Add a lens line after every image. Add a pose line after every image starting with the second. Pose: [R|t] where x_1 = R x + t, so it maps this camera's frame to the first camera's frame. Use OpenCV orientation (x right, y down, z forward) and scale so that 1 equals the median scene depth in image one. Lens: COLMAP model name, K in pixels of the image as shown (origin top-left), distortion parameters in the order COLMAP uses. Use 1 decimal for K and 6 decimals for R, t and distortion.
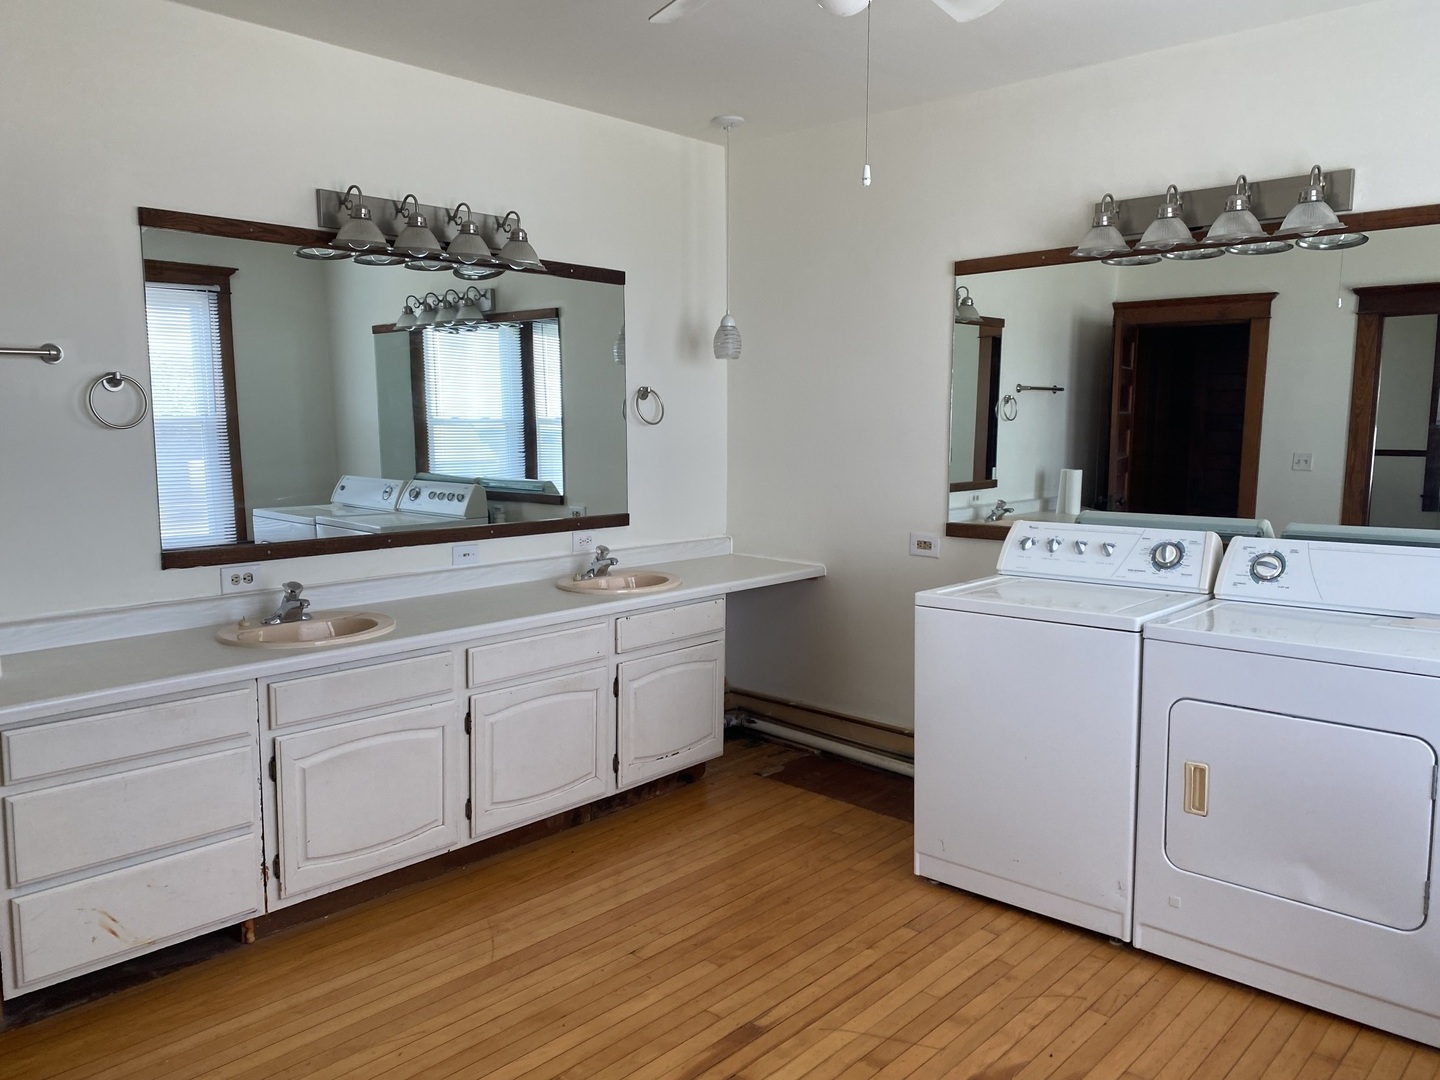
lens RADIAL K [[1096.5, 0, 698.9], [0, 1096.5, 561.1], [0, 0, 1]] dist [0.049419, -0.064356]
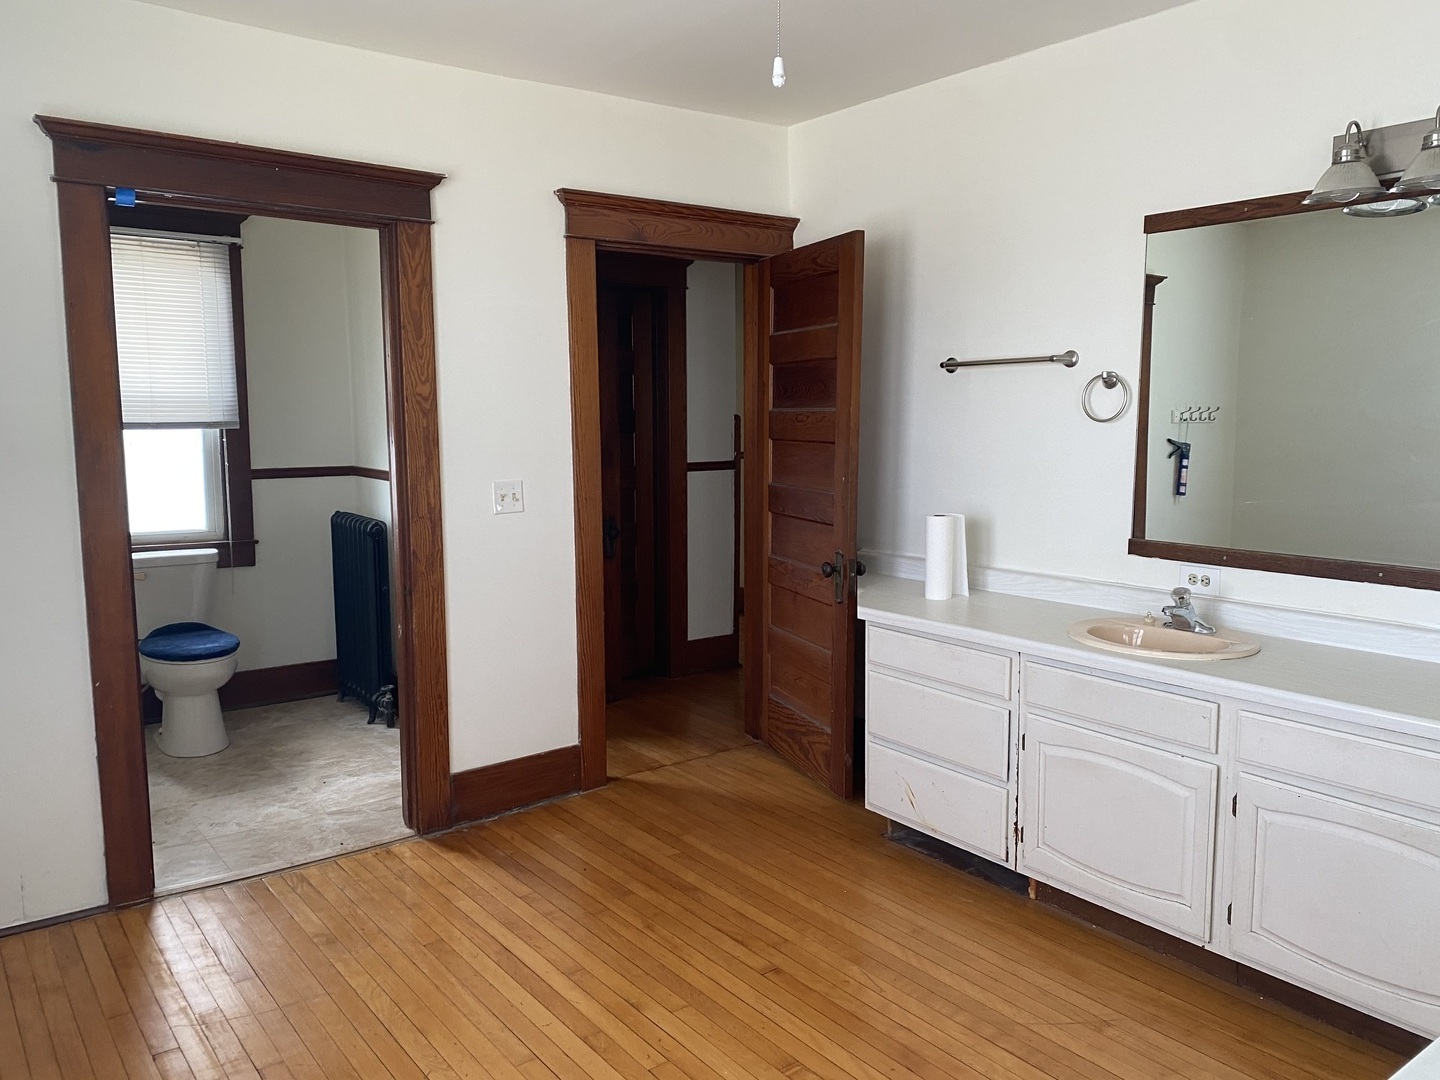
lens RADIAL K [[1096.5, 0, 714.1], [0, 1096.5, 545.0], [0, 0, 1]] dist [0.049419, -0.064356]
pose [[-0.171392, 0.120839, -0.977764, 0.646816], [-0.127901, 0.981322, 0.143698, -0.106509], [0.976865, 0.149686, -0.152736, 0.794545]]
